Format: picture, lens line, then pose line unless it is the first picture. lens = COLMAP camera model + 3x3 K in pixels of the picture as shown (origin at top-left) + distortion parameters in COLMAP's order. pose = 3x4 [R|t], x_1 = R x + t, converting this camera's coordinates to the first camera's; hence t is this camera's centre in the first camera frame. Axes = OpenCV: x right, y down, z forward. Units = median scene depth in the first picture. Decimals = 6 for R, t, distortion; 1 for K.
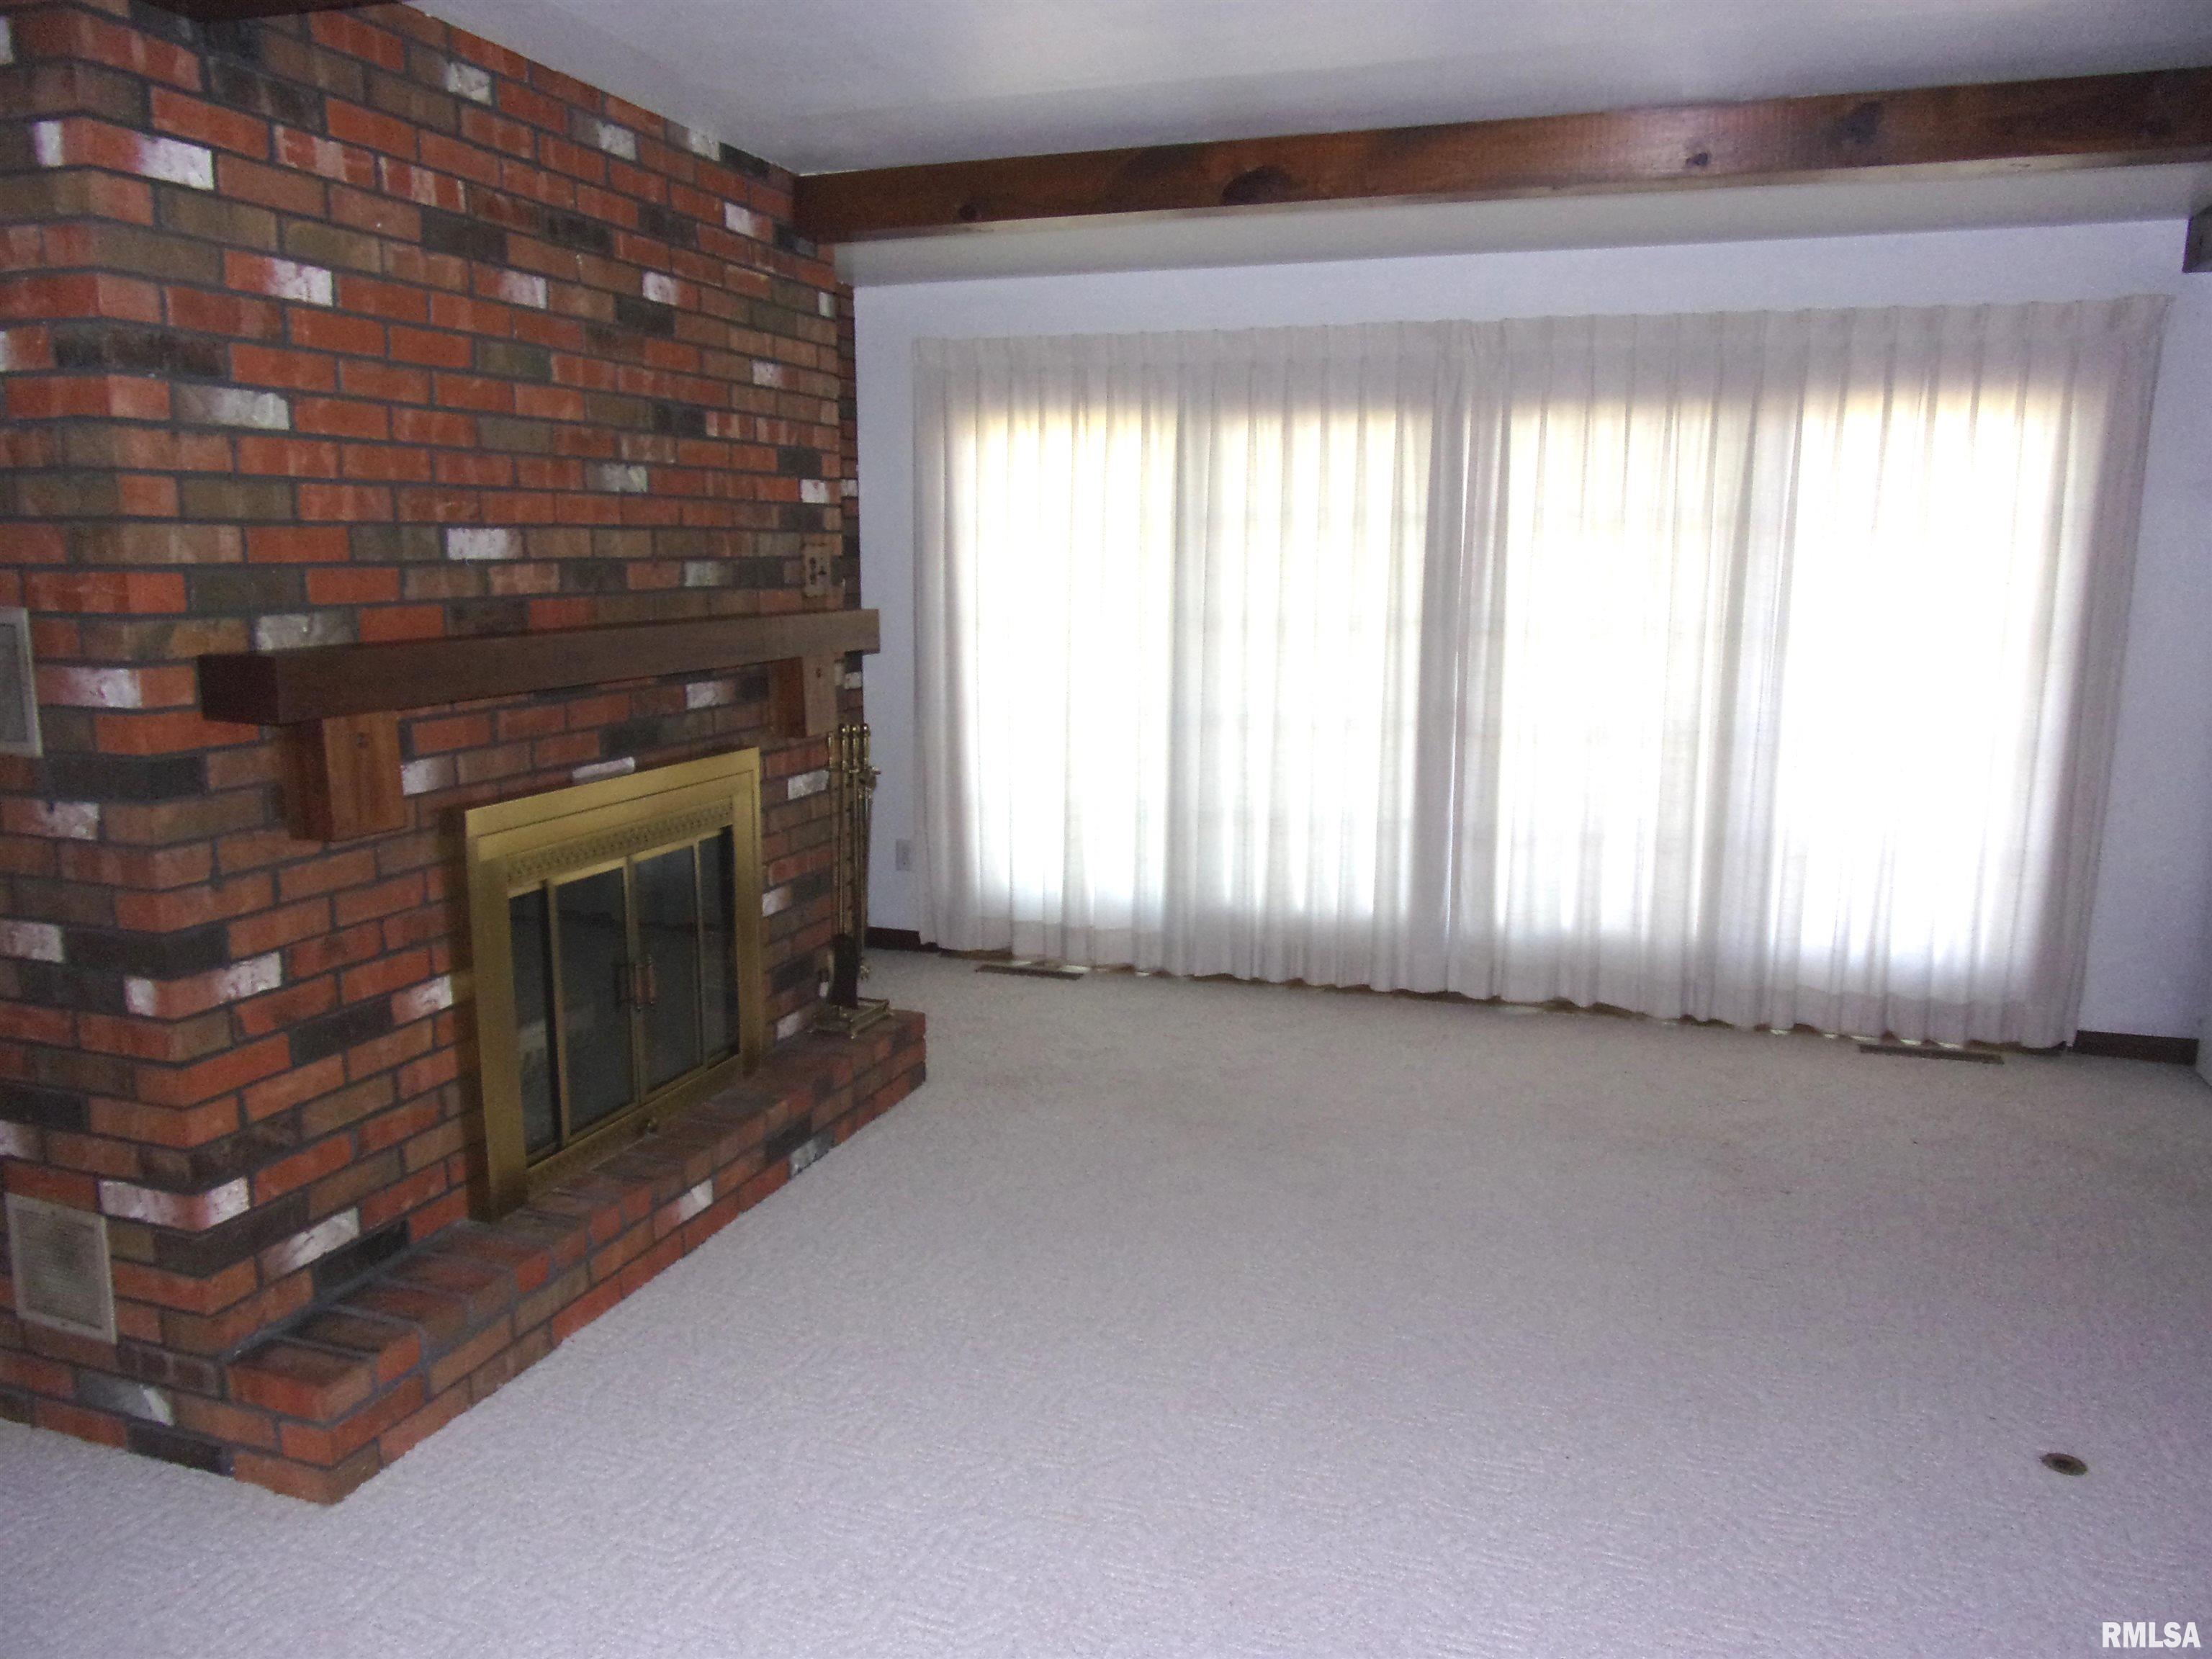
lens RADIAL K [[1590.0, 0, 1115.4], [0, 1590.0, 837.6], [0, 0, 1]] dist [-0.072543, 0.042270]
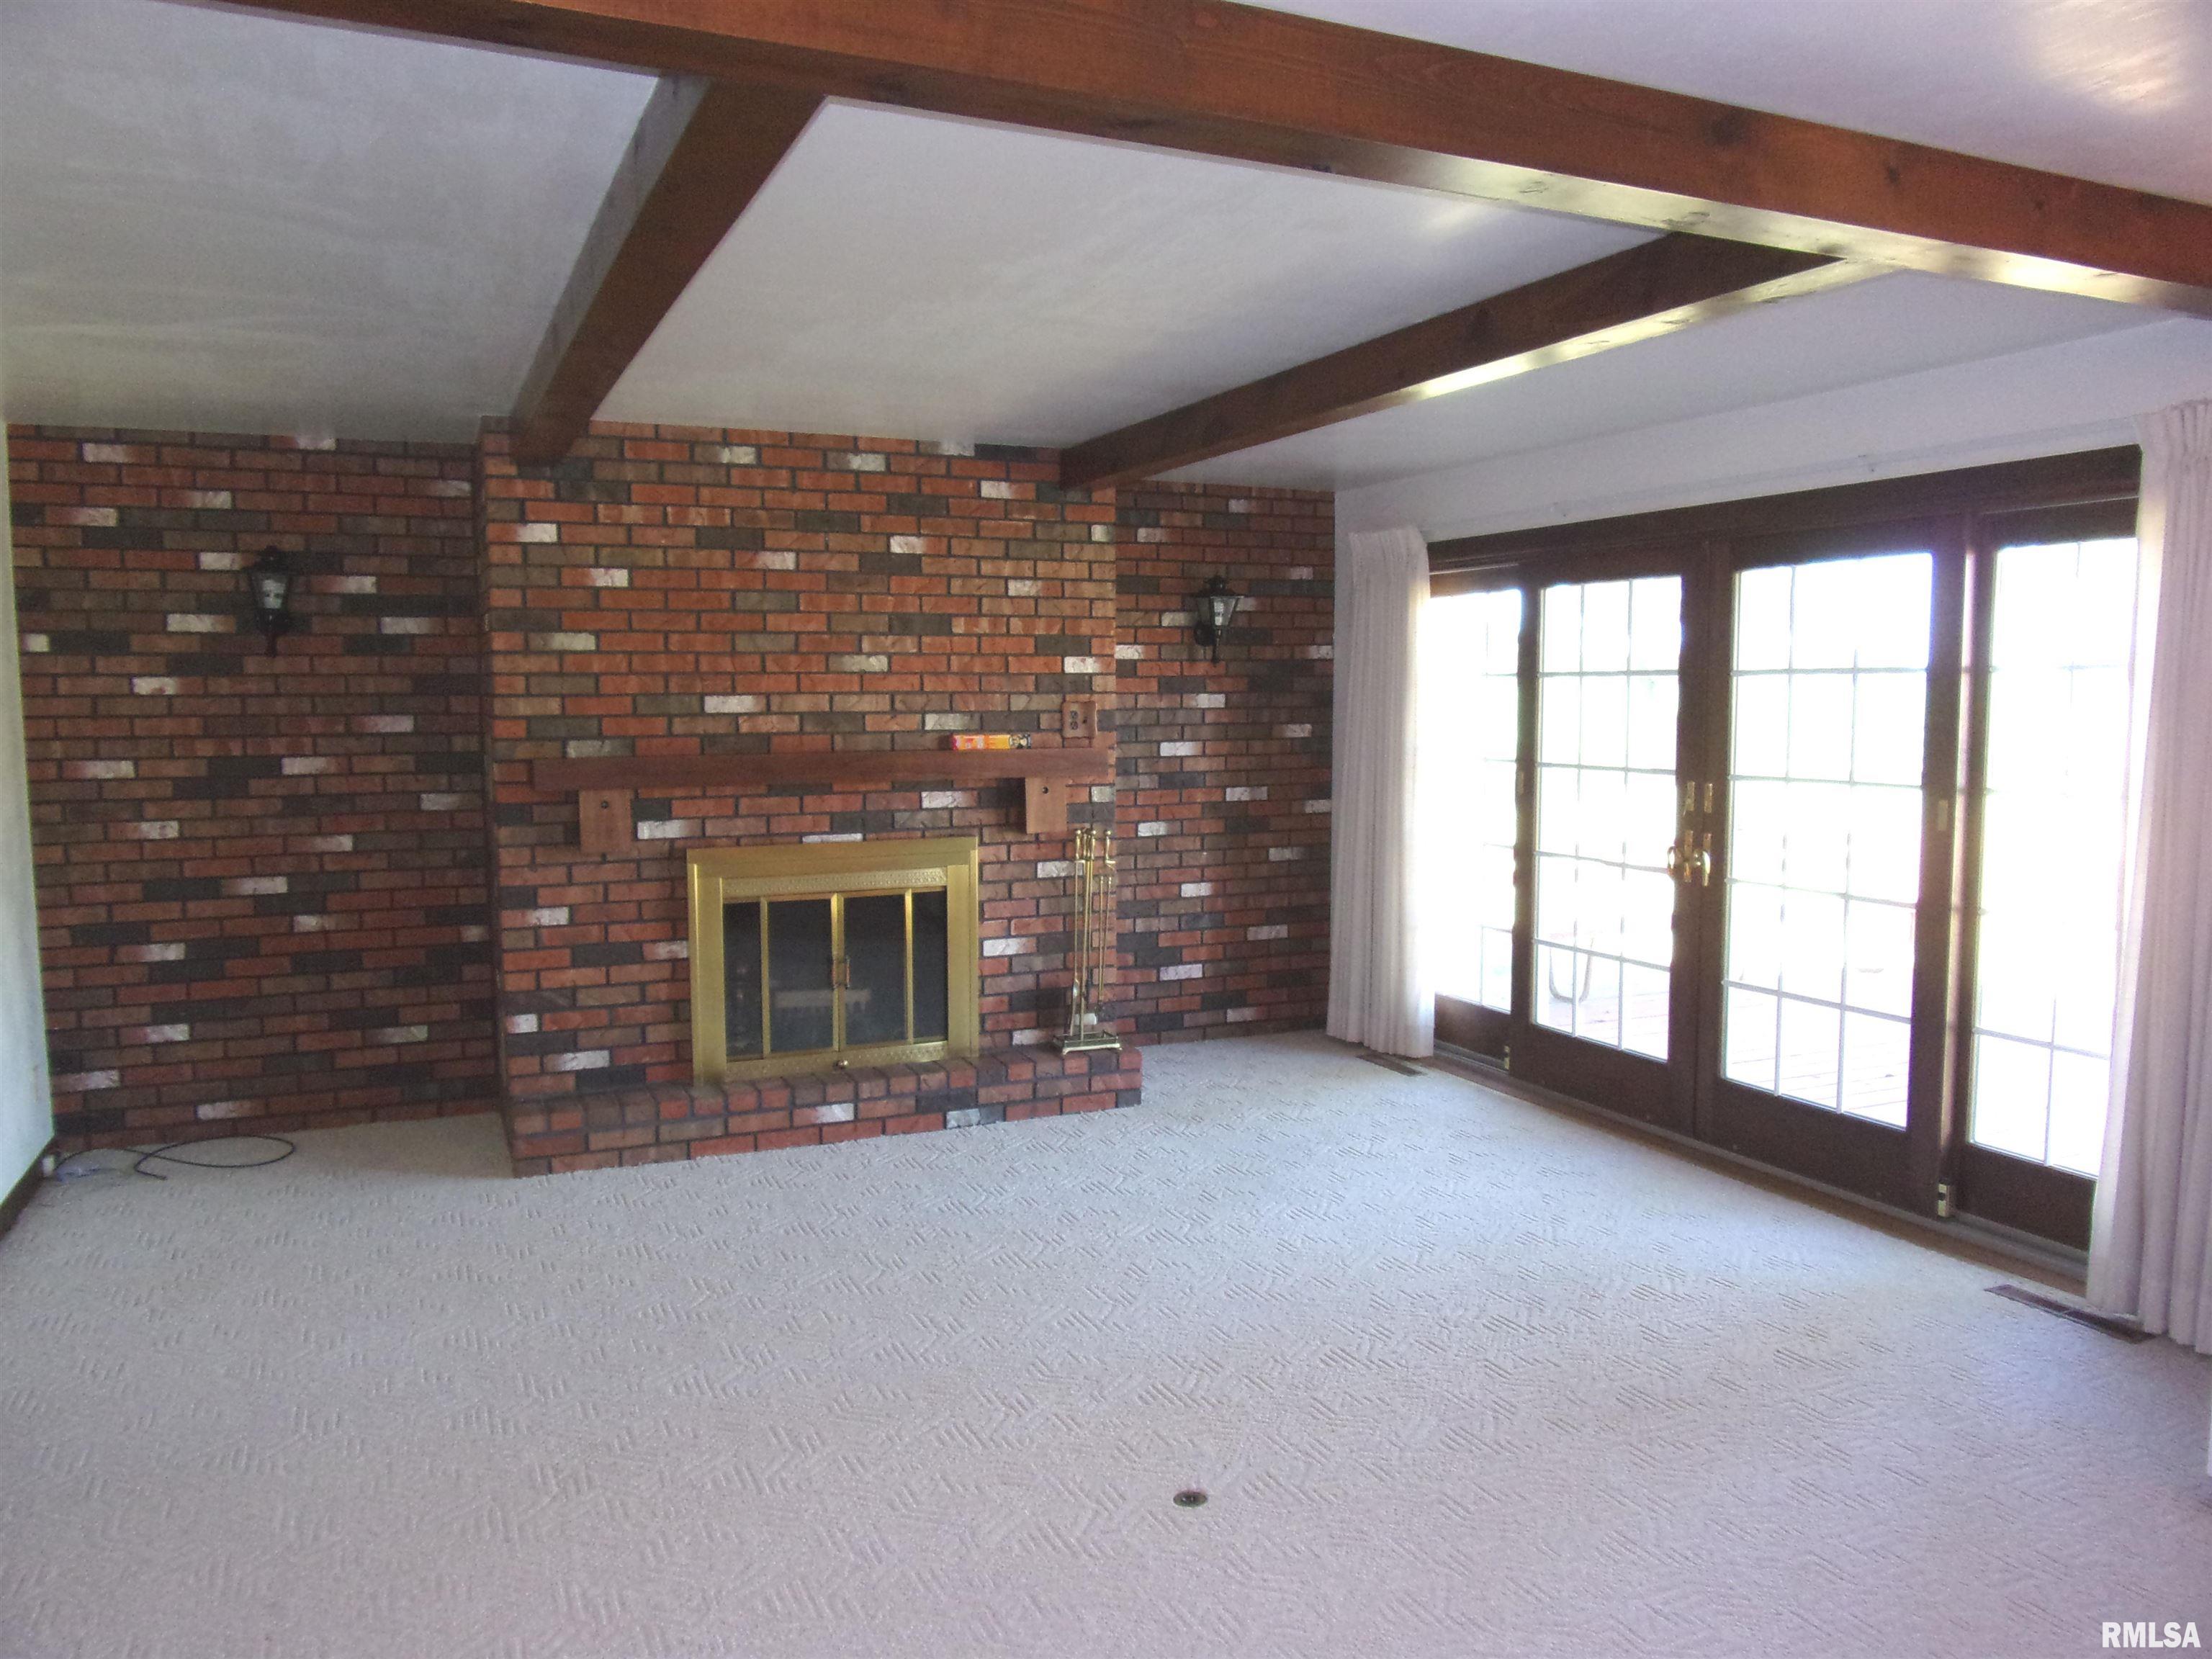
lens RADIAL K [[1590.0, 0, 1106.3], [0, 1590.0, 833.7], [0, 0, 1]] dist [-0.072543, 0.042270]
pose [[0.689000, 0.051837, -0.722905, 1.203232], [-0.120603, 0.991733, -0.043833, -0.012617], [0.714656, 0.117385, 0.689556, 0.074539]]
